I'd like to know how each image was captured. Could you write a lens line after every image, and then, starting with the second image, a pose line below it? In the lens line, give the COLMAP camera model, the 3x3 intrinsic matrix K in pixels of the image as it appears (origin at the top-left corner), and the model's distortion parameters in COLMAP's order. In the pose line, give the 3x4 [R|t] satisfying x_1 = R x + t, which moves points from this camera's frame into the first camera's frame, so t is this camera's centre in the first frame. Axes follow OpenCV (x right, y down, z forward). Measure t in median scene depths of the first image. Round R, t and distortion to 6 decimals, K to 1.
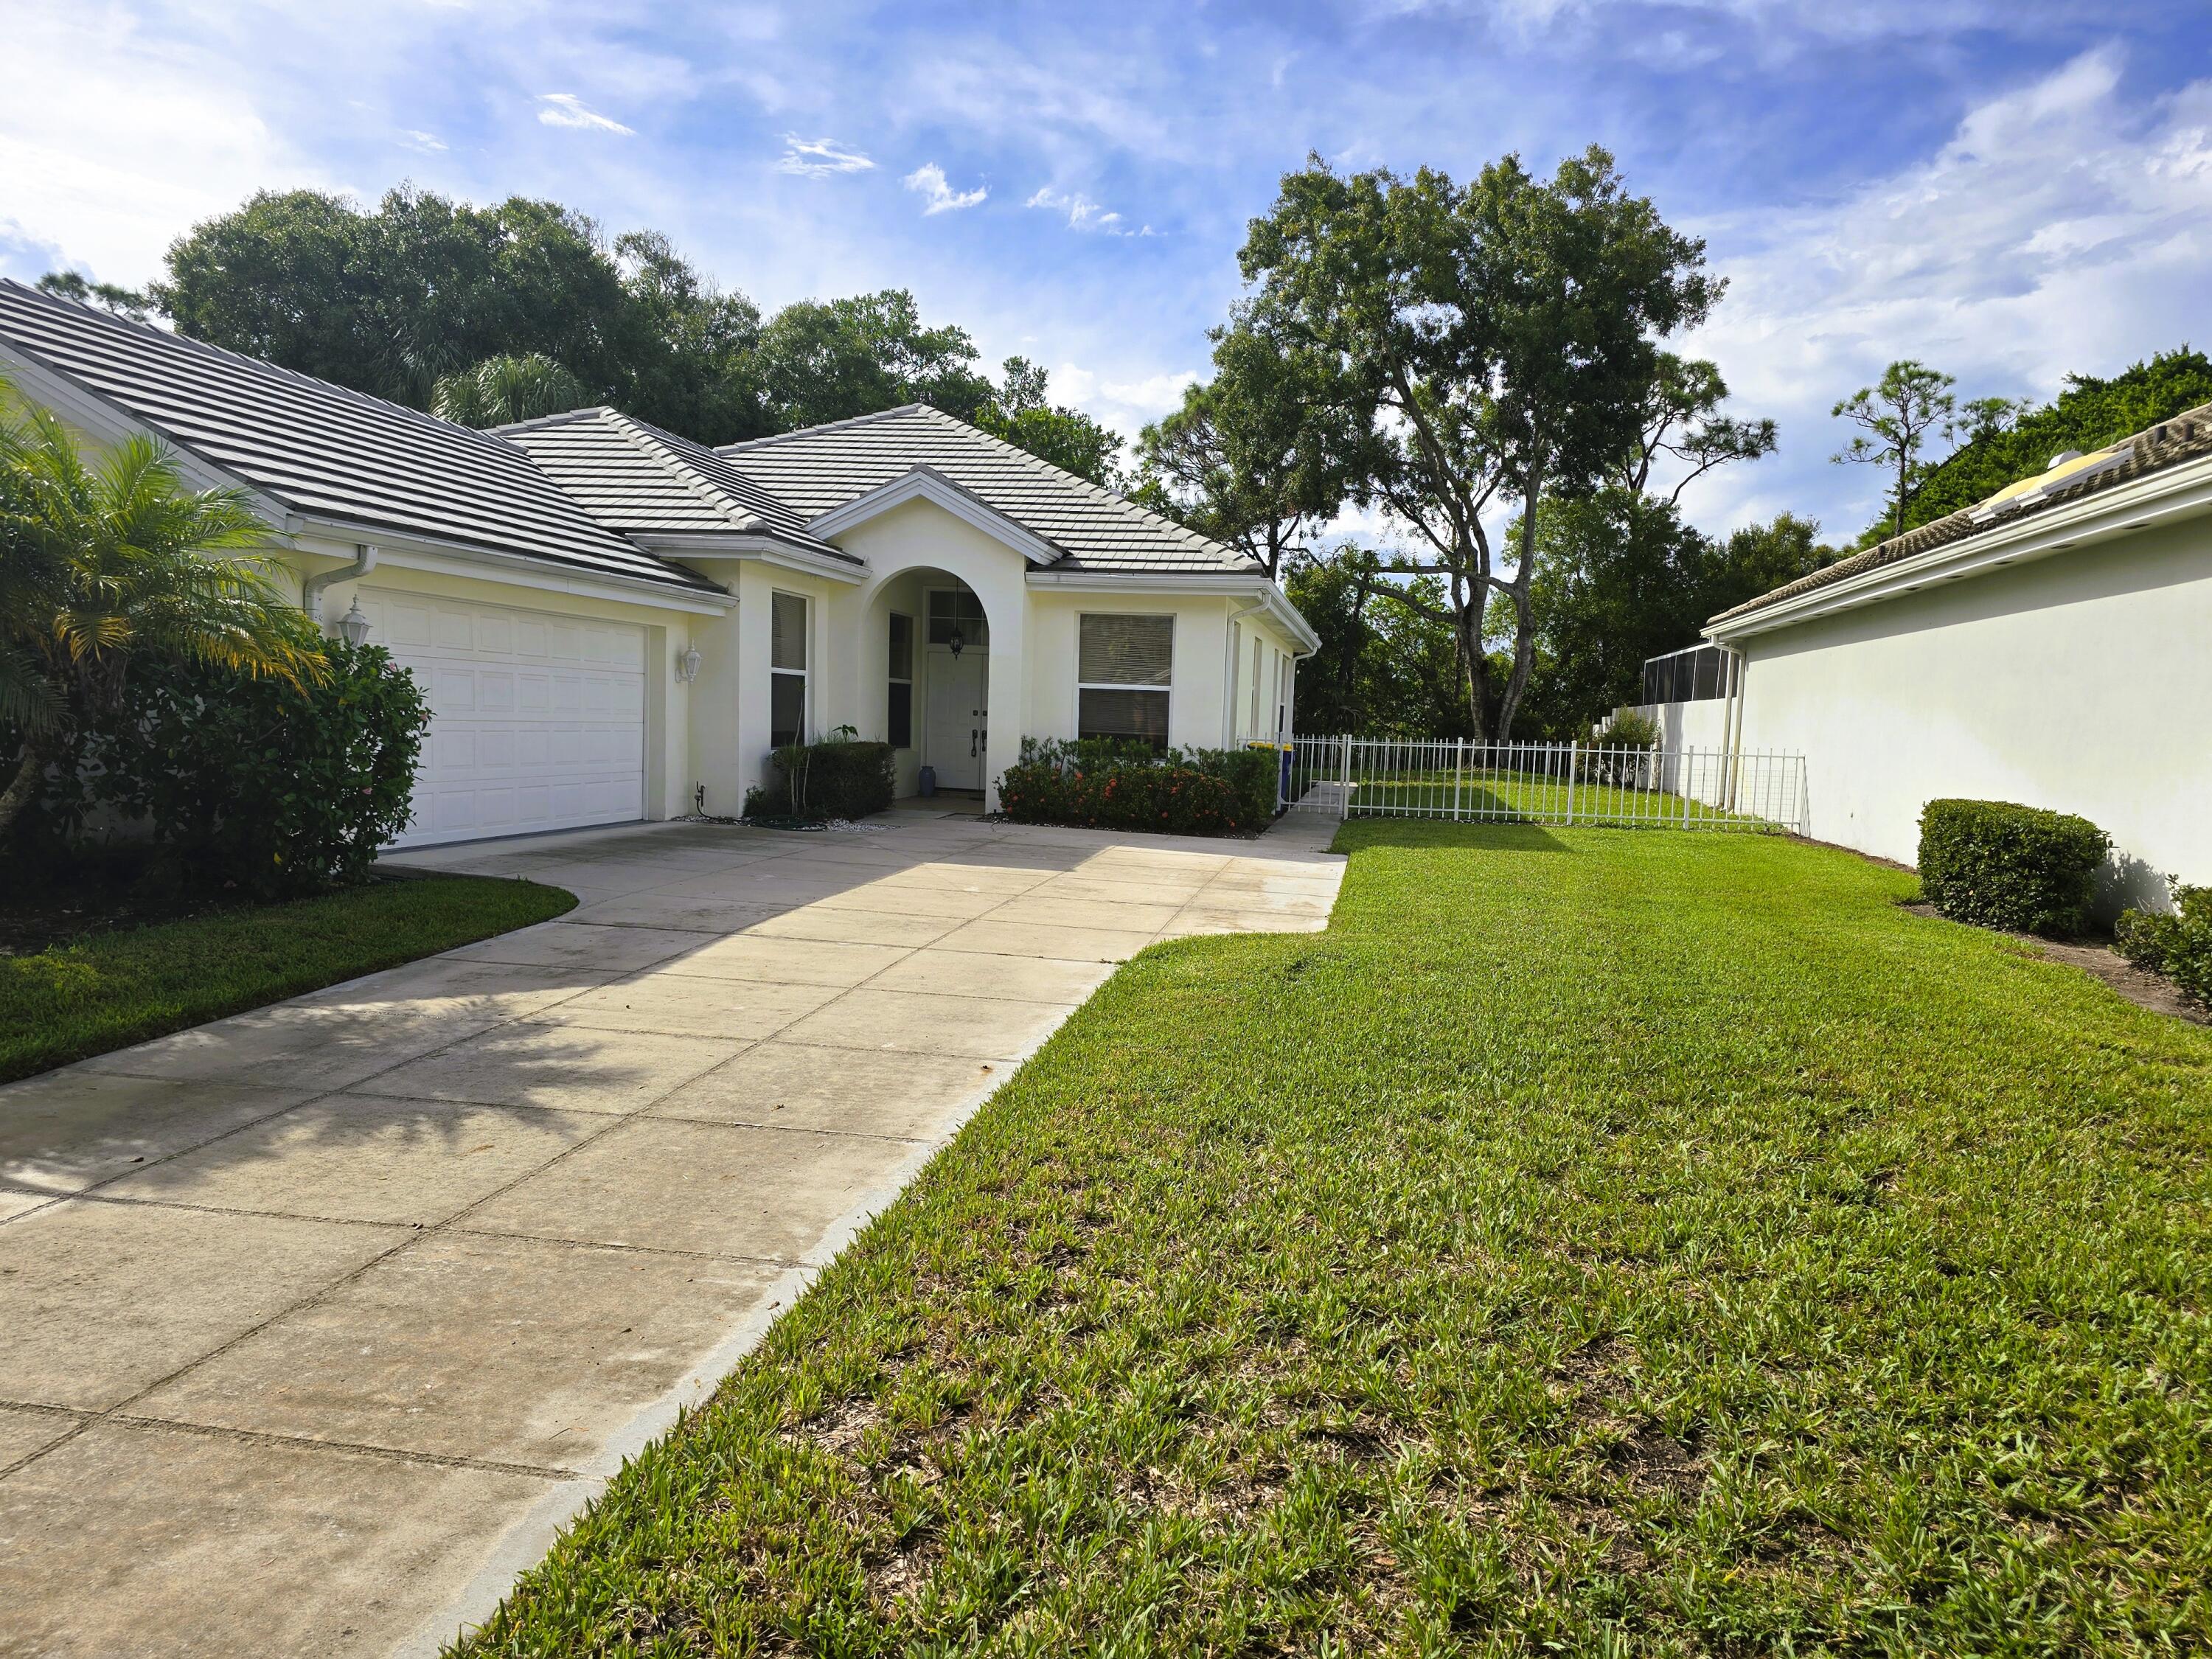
lens RADIAL K [[1510.5, 0, 1098.7], [0, 1510.5, 855.1], [0, 0, 1]] dist [0.090333, -0.082883]
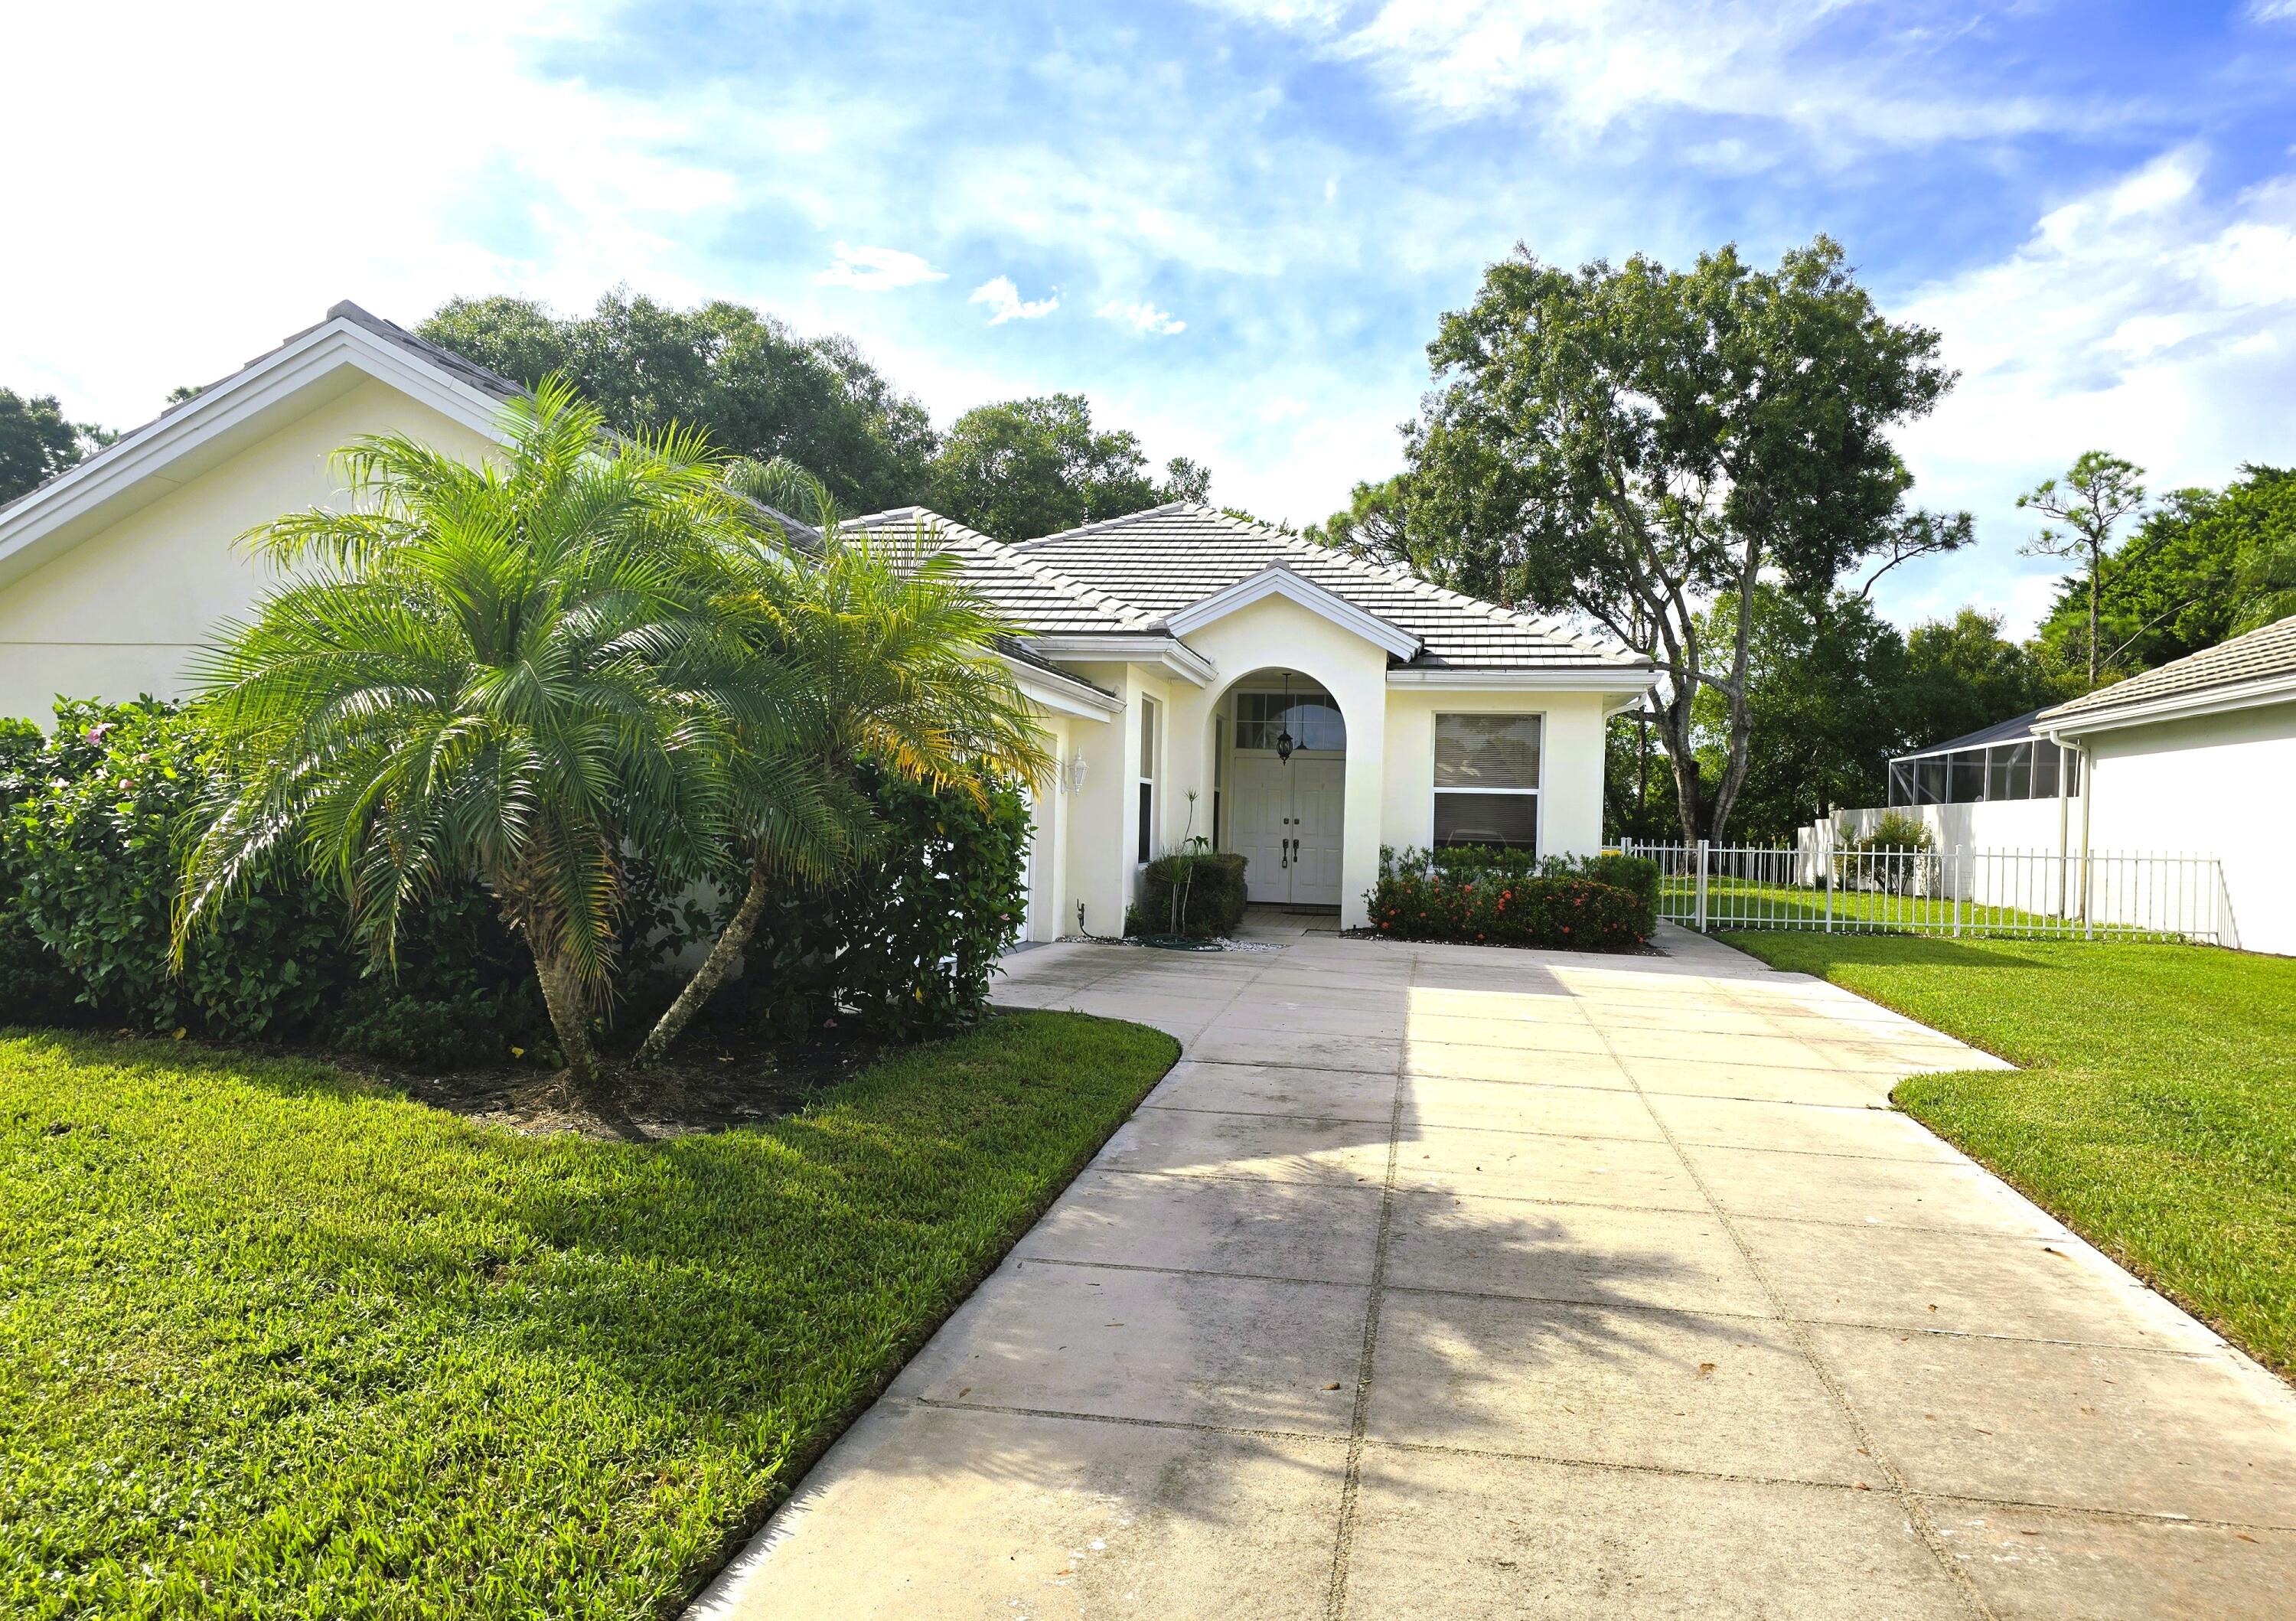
lens RADIAL K [[1563.9, 0, 1152.7], [0, 1563.9, 858.5], [0, 0, 1]] dist [0.081237, -0.064449]
pose [[0.999852, -0.012825, 0.011429, -0.100217], [0.013586, 0.997506, -0.069258, -0.003134], [-0.010512, 0.069403, 0.997533, 0.021821]]
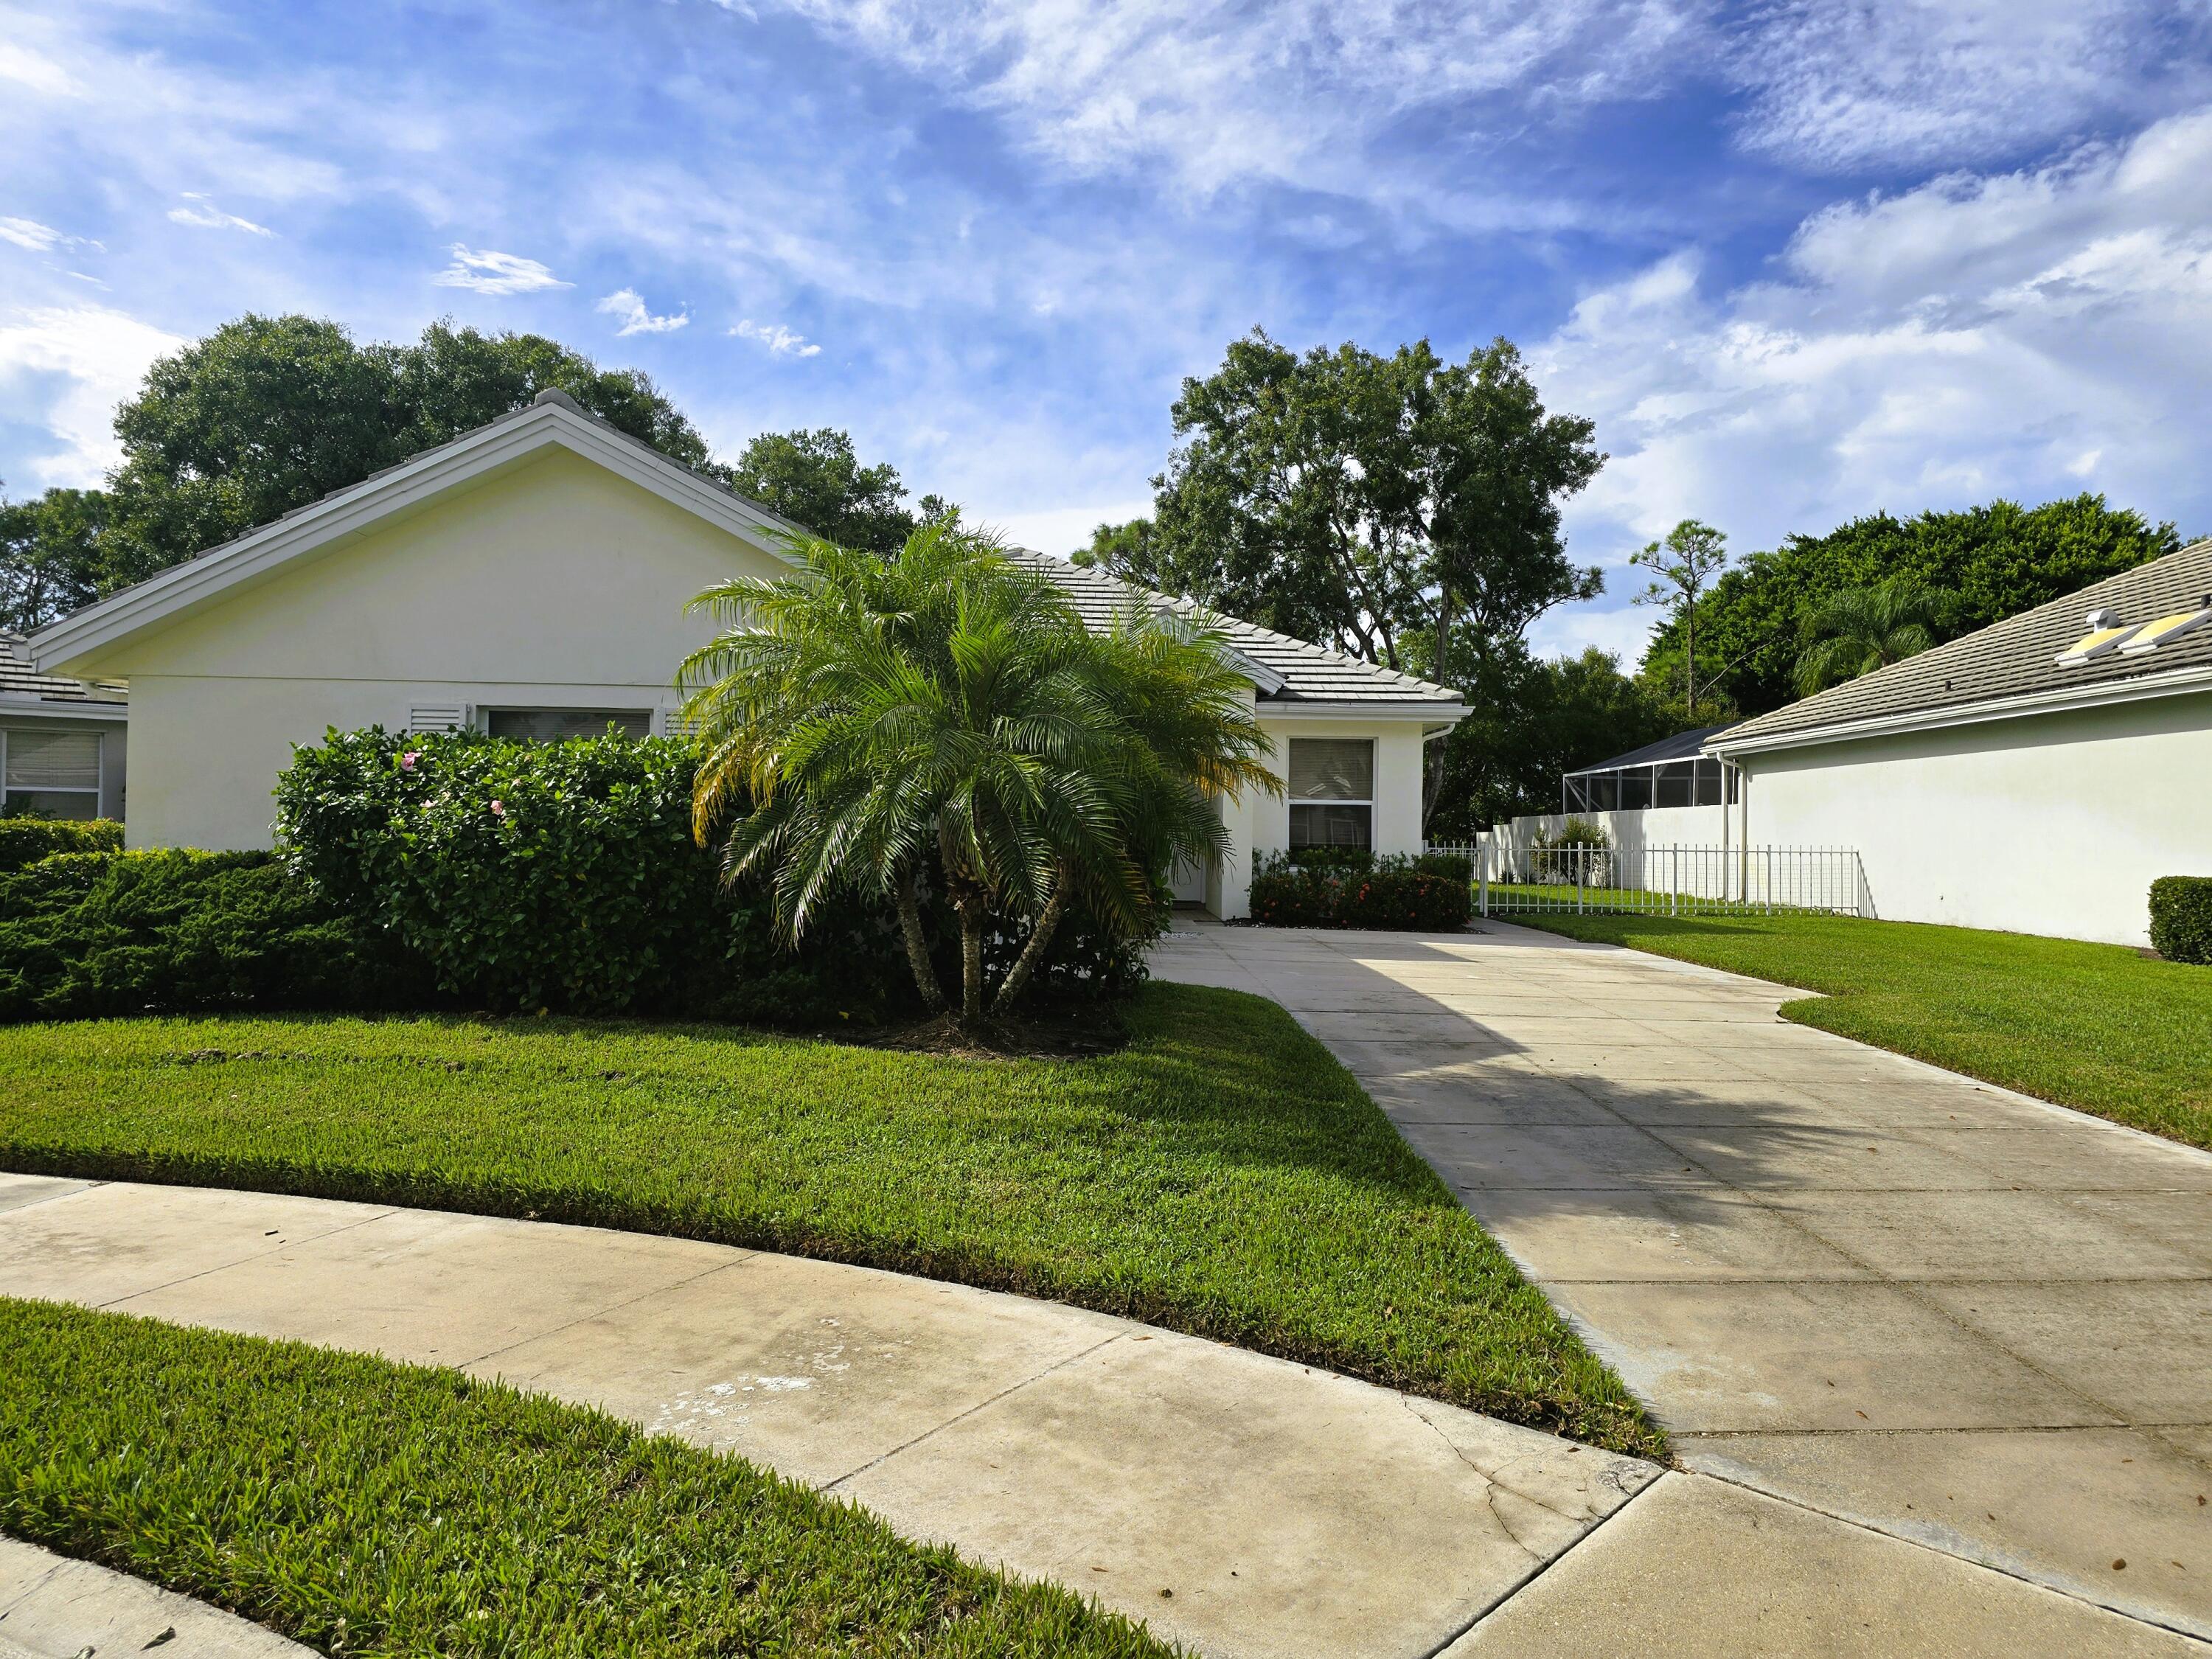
lens RADIAL K [[1510.5, 0, 1098.7], [0, 1510.5, 855.1], [0, 0, 1]] dist [0.090333, -0.082883]
pose [[0.975248, -0.025795, 0.219604, -0.199152], [0.042478, 0.996529, -0.071589, 0.000070], [-0.216995, 0.079146, 0.972959, -0.023877]]
